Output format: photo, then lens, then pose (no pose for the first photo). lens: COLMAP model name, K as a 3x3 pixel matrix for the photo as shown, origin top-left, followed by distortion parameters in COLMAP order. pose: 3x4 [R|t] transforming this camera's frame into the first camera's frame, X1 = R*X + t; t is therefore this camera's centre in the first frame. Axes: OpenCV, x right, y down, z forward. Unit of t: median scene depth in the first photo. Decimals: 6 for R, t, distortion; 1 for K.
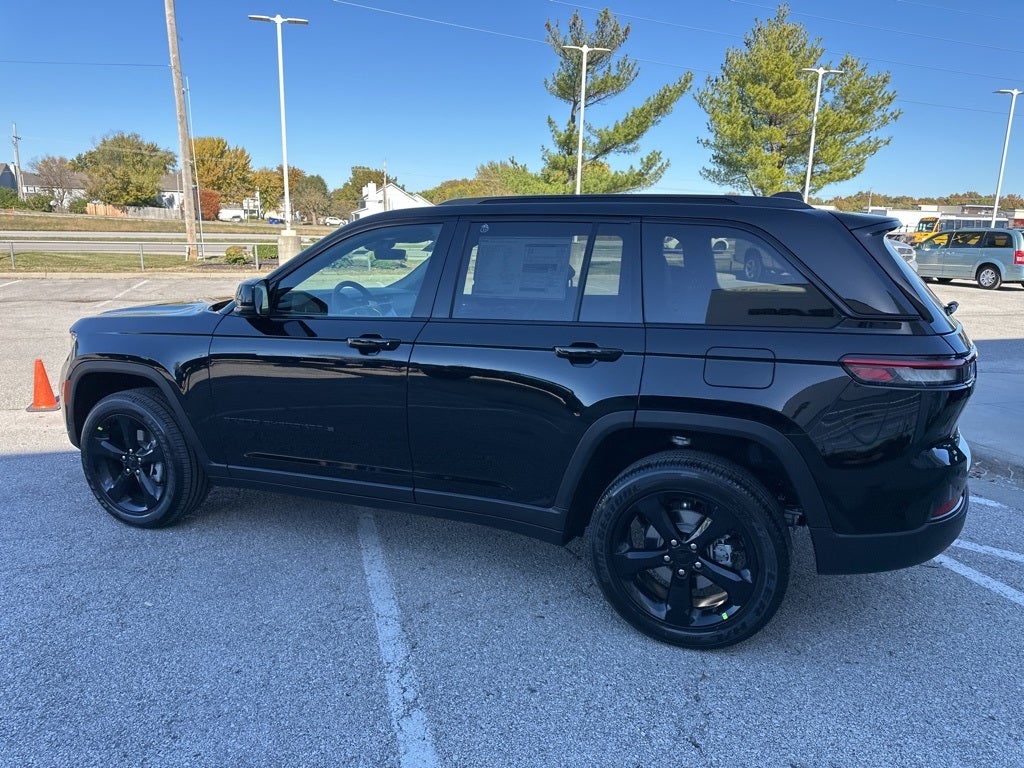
lens RADIAL K [[719.5, 0, 507.7], [0, 719.5, 391.2], [0, 0, 1]] dist [0.031846, -0.038367]
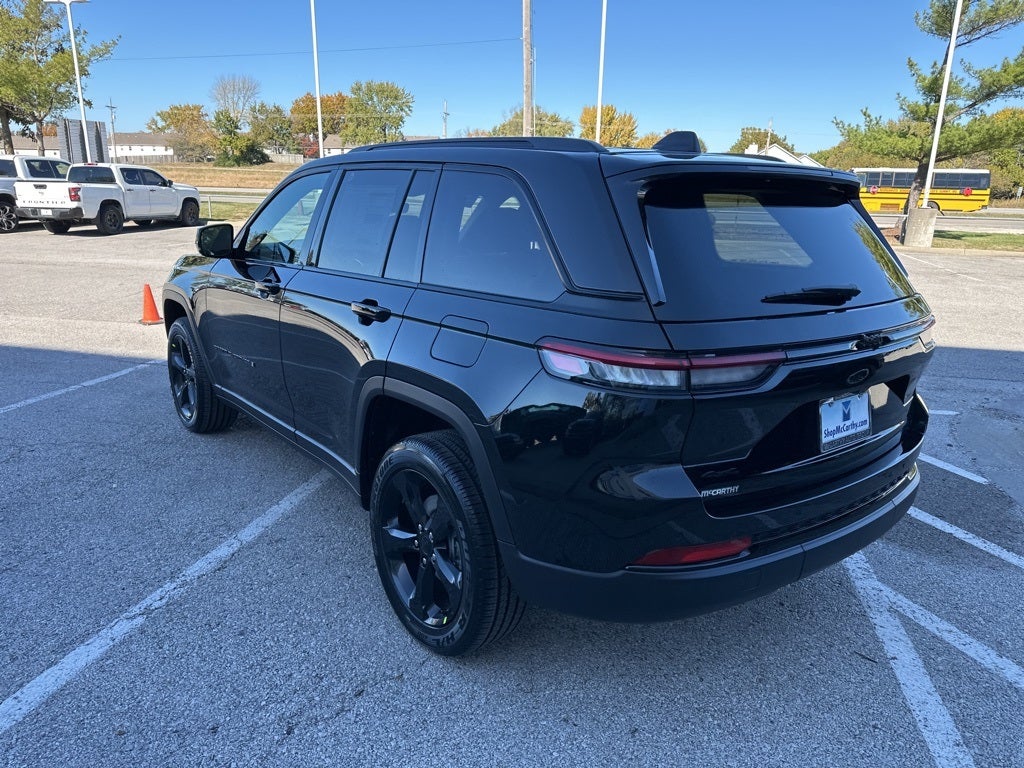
lens RADIAL K [[719.5, 0, 504.7], [0, 719.5, 387.1], [0, 0, 1]] dist [0.031846, -0.038367]
pose [[0.872758, 0.133928, -0.469423, 0.097642], [-0.114785, 0.990969, 0.069316, -0.005405], [0.474466, -0.006613, 0.880249, 0.034511]]
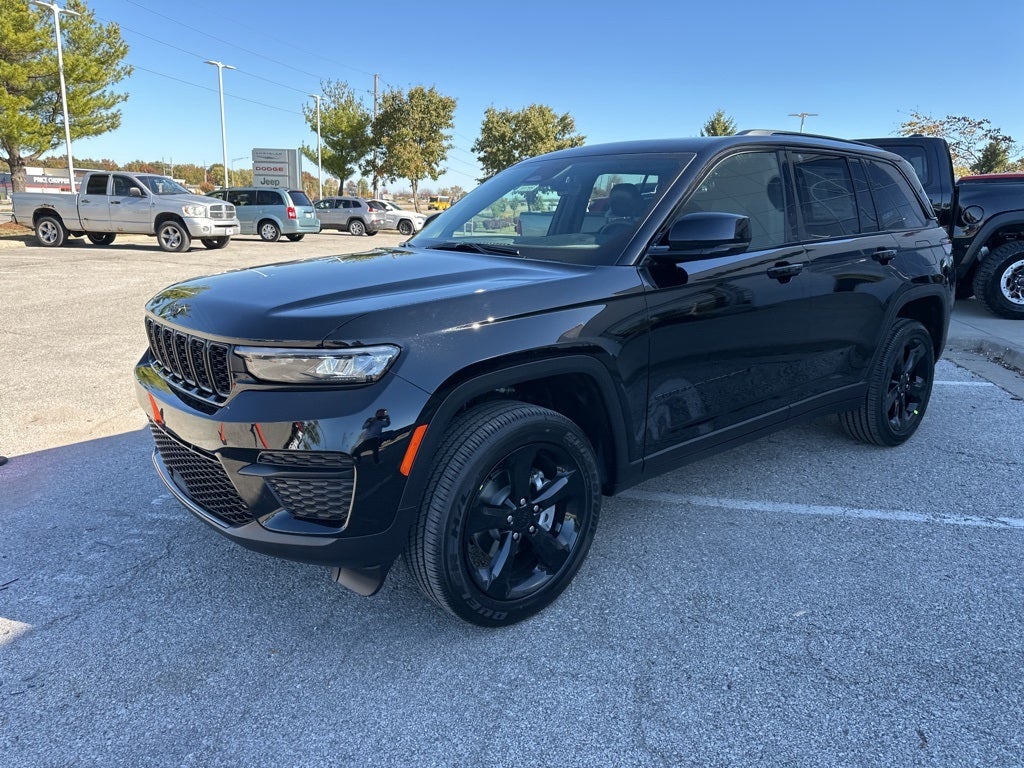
lens RADIAL K [[719.5, 0, 512.2], [0, 719.5, 385.0], [0, 0, 1]] dist [0.031846, -0.038367]
pose [[0.459583, -0.223895, 0.859450, -0.194601], [0.190067, 0.970077, 0.151078, -0.020931], [-0.867558, 0.093920, 0.488386, 0.130258]]
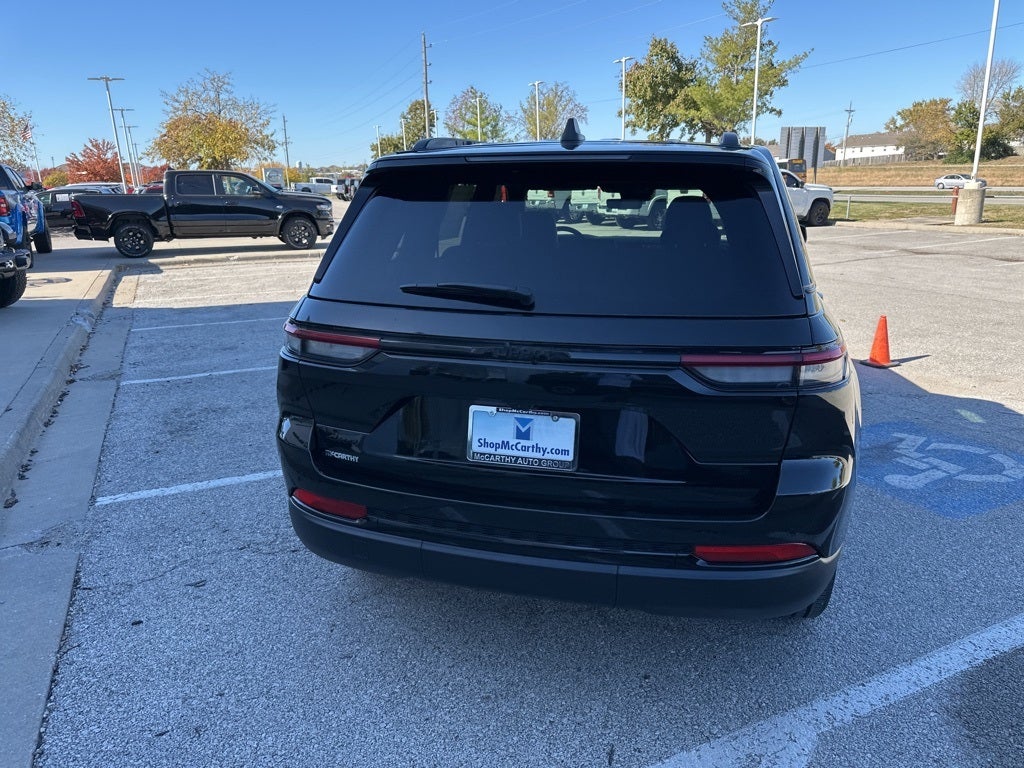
lens RADIAL K [[719.5, 0, 510.0], [0, 719.5, 389.4], [0, 0, 1]] dist [0.031846, -0.038367]
pose [[0.158429, 0.253758, -0.954205, 0.179272], [-0.202539, 0.954212, 0.220132, -0.025307], [0.966374, 0.158388, 0.202570, 0.129916]]
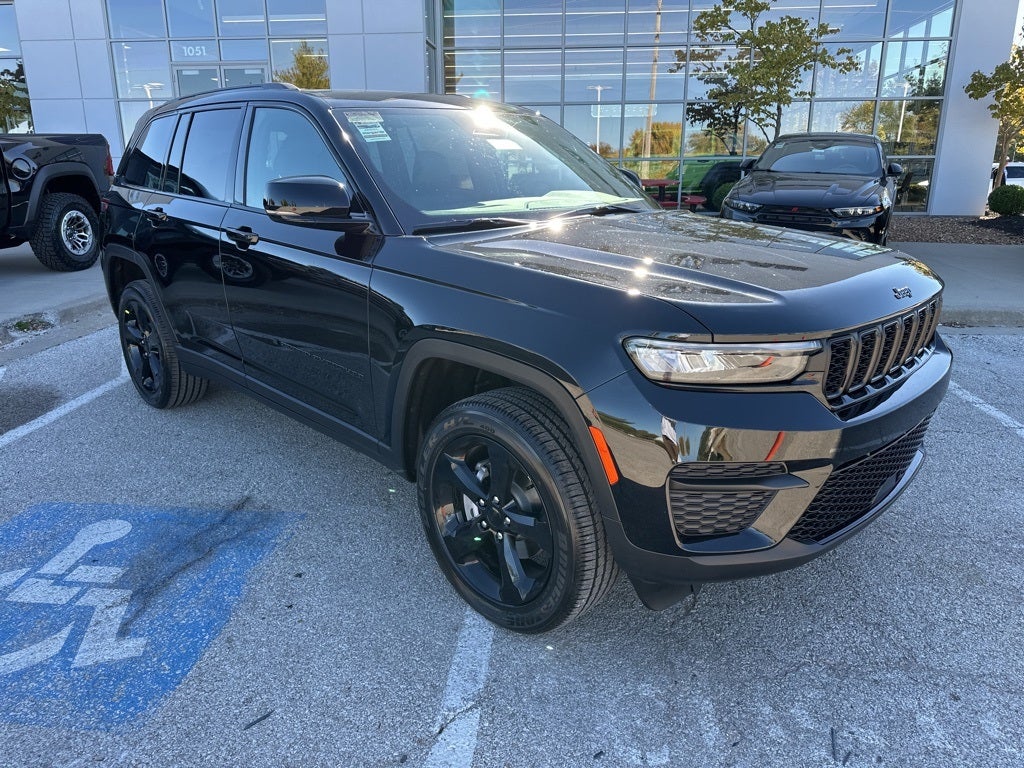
lens RADIAL K [[719.5, 0, 513.9], [0, 719.5, 382.6], [0, 0, 1]] dist [0.031846, -0.038367]
pose [[-0.928556, -0.123058, 0.350201, -0.101607], [0.066368, 0.873204, 0.482814, -0.068072], [-0.365211, 0.471562, -0.802652, 0.344711]]
